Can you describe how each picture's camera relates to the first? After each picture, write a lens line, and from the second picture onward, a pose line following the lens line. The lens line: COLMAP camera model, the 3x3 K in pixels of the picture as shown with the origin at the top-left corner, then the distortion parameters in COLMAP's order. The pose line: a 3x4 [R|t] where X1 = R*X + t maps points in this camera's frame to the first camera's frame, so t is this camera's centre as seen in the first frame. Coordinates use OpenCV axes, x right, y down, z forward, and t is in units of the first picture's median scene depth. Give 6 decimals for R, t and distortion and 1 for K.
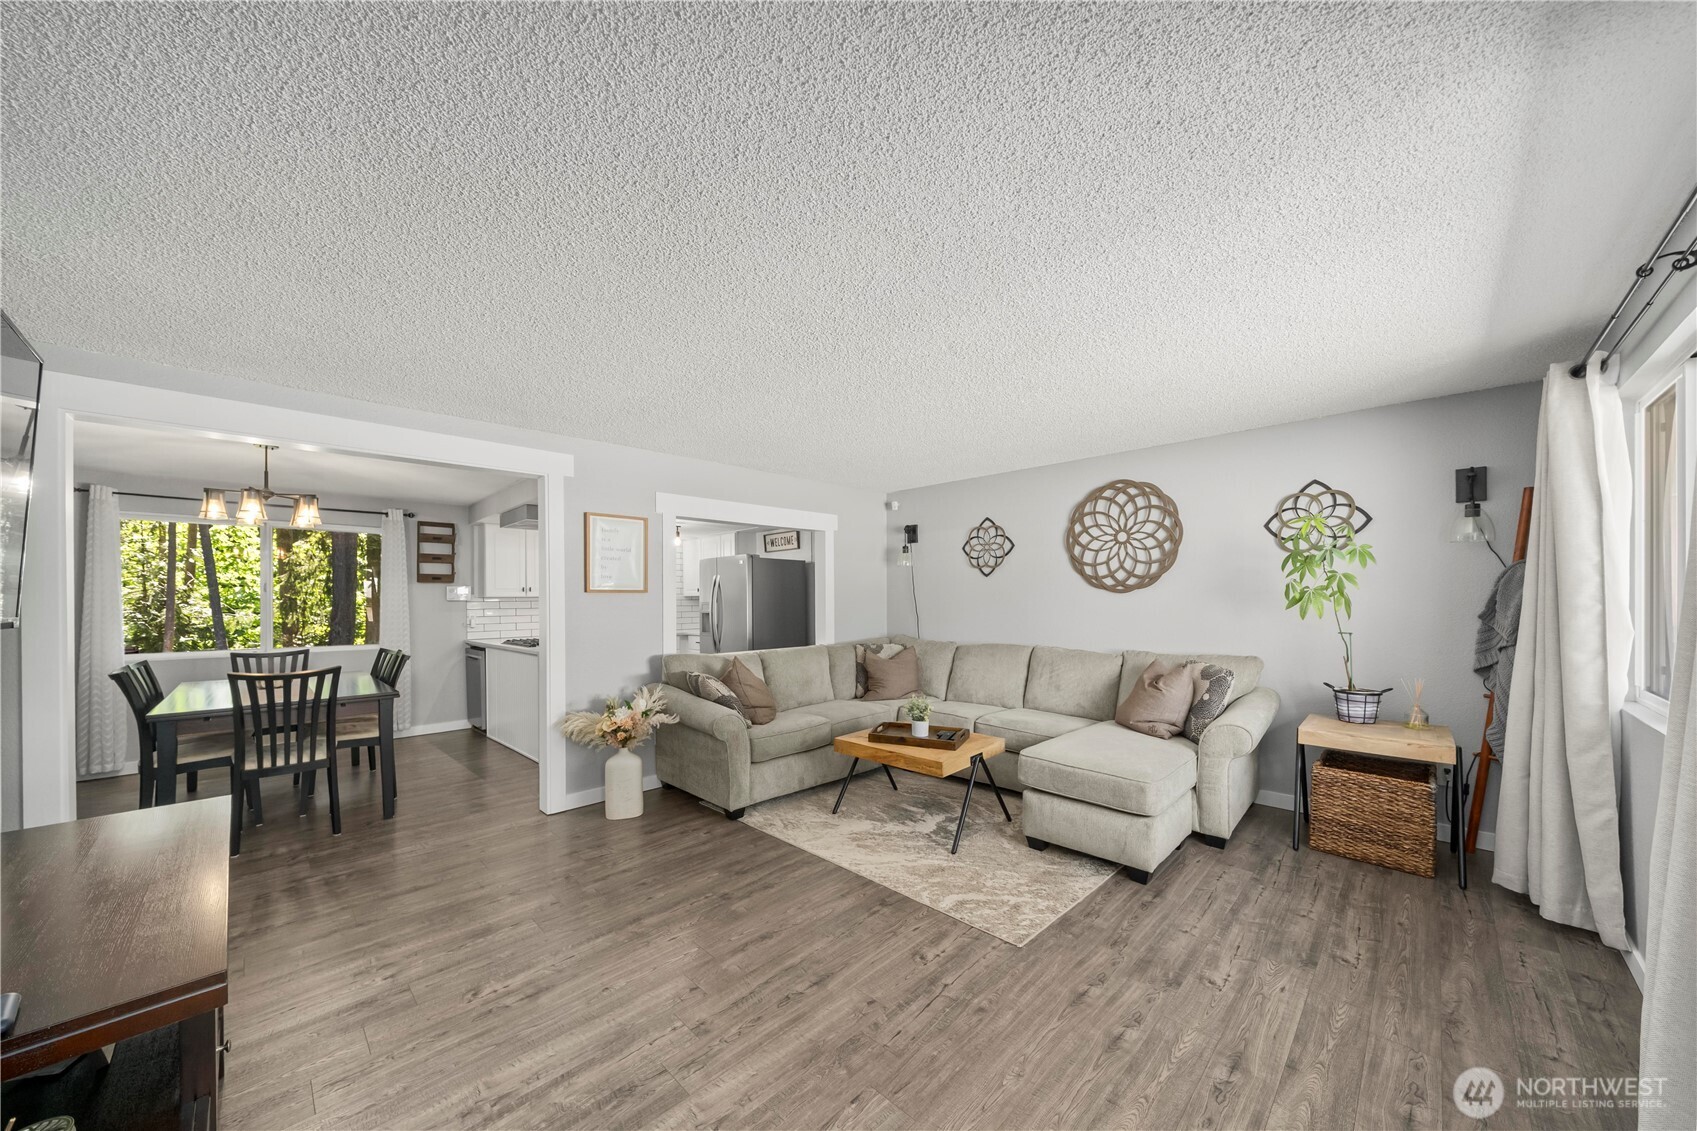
lens RADIAL K [[587.0, 0, 846.2], [0, 587.0, 599.8], [0, 0, 1]] dist [-0.000694, -0.000009]
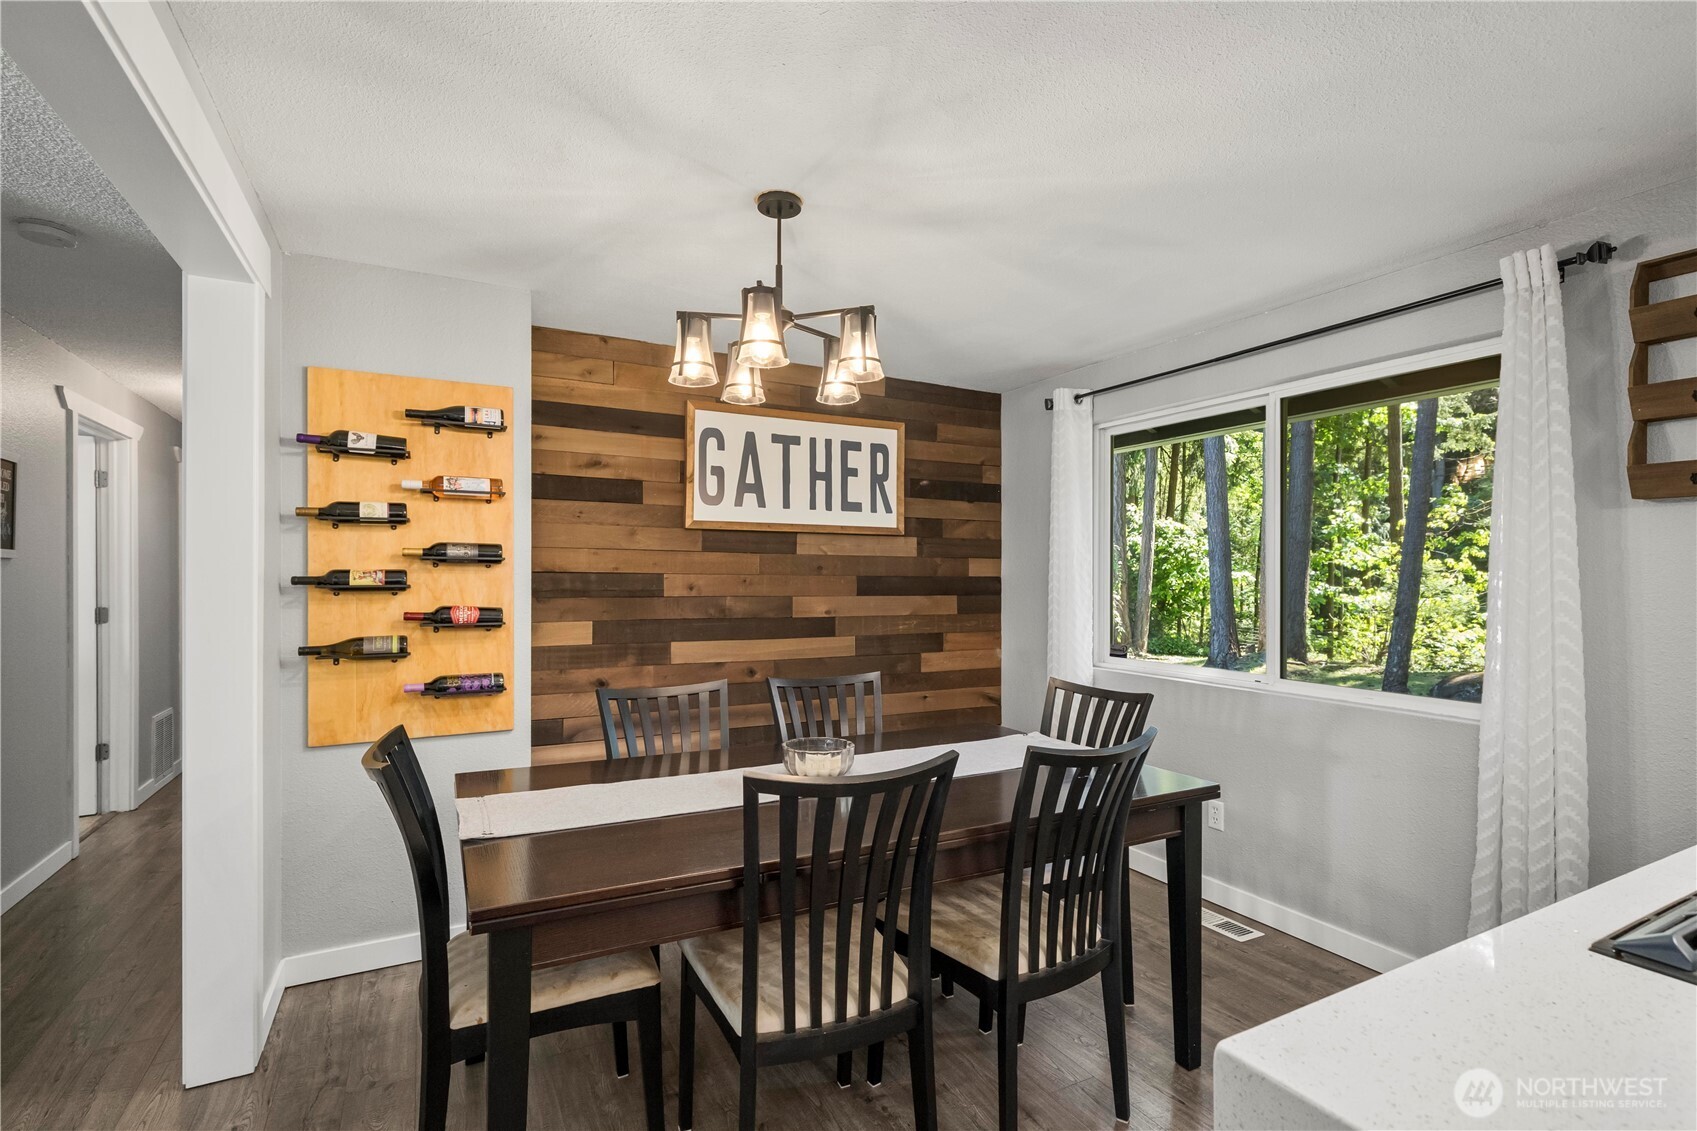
lens RADIAL K [[783.1, 0, 839.3], [0, 783.1, 574.3], [0, 0, 1]] dist [0.000823, 0.000268]
pose [[-0.297865, 0.005624, -0.954591, -0.421930], [-0.000341, 0.999982, 0.005998, 0.002614], [0.954608, 0.002112, -0.297858, 1.110503]]
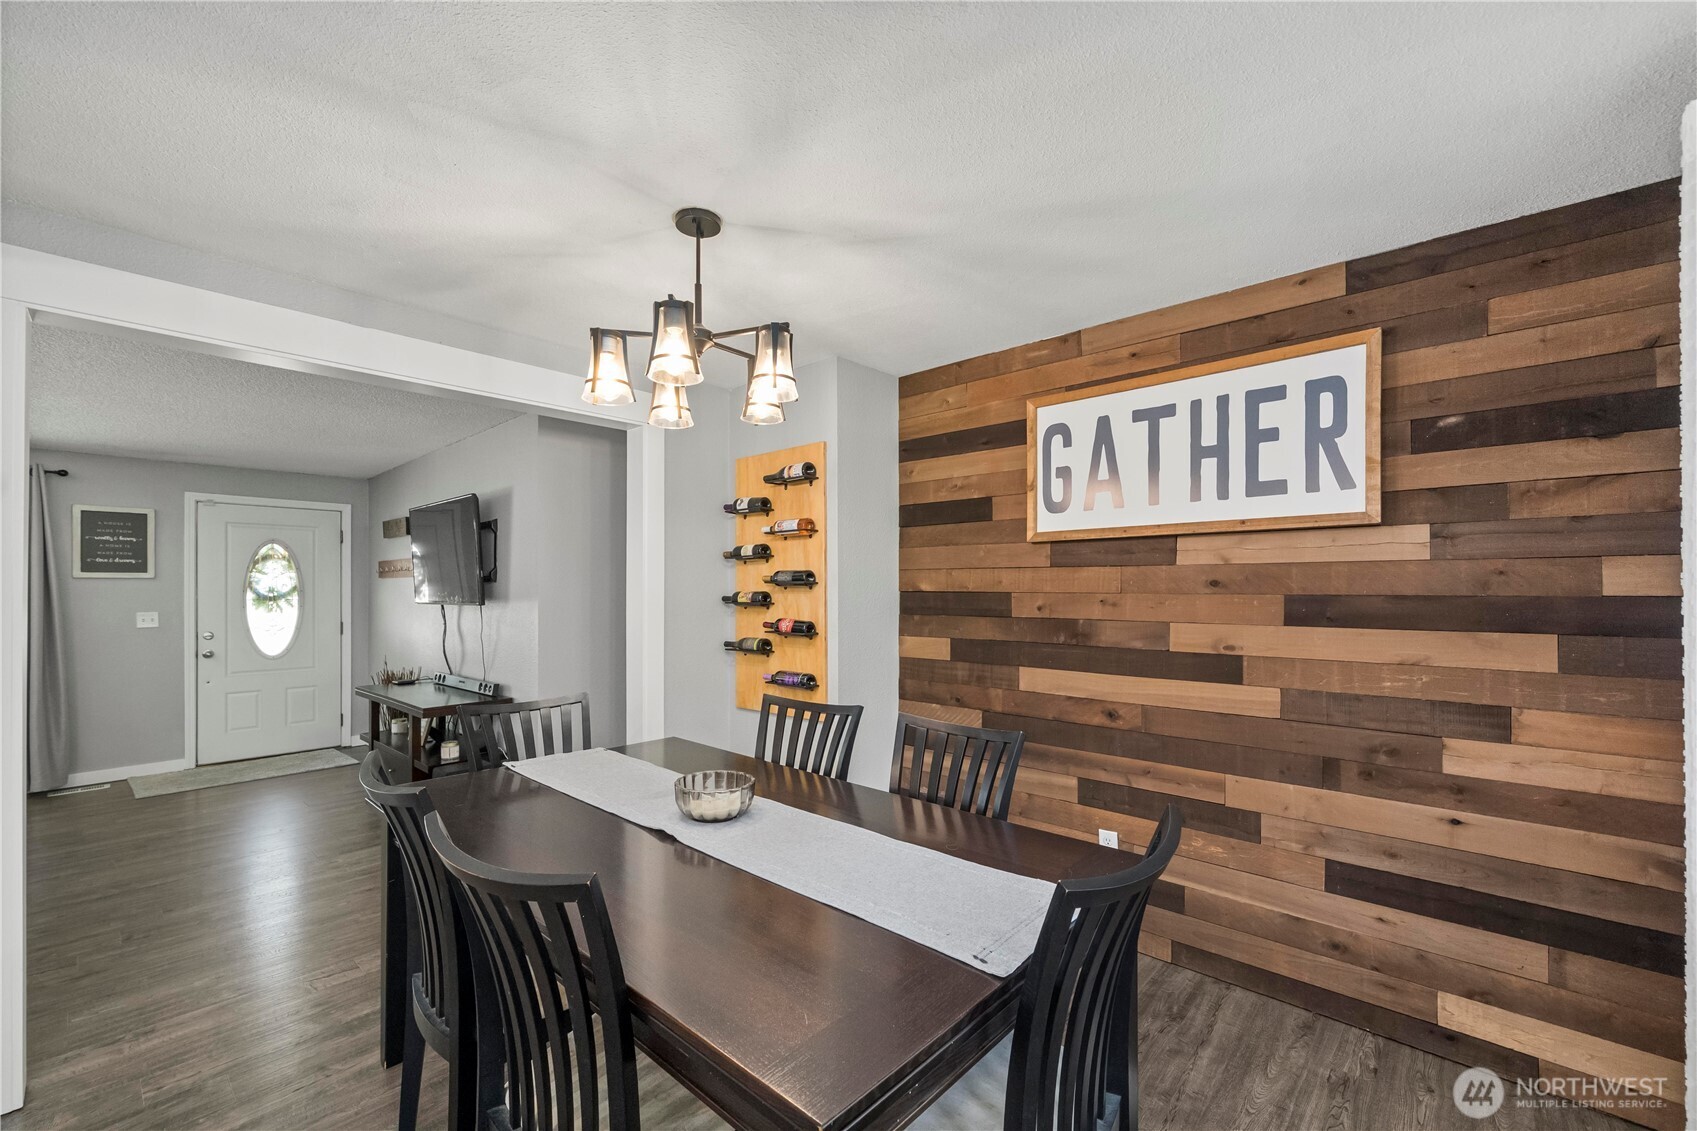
lens RADIAL K [[702.6, 0, 842.9], [0, 702.6, 587.5], [0, 0, 1]] dist [-0.001796, -0.000242]
pose [[-0.999133, 0.013130, -0.039518, -0.985136], [0.013227, 0.999910, -0.002196, 0.001320], [0.039486, -0.002717, -0.999216, 1.385959]]
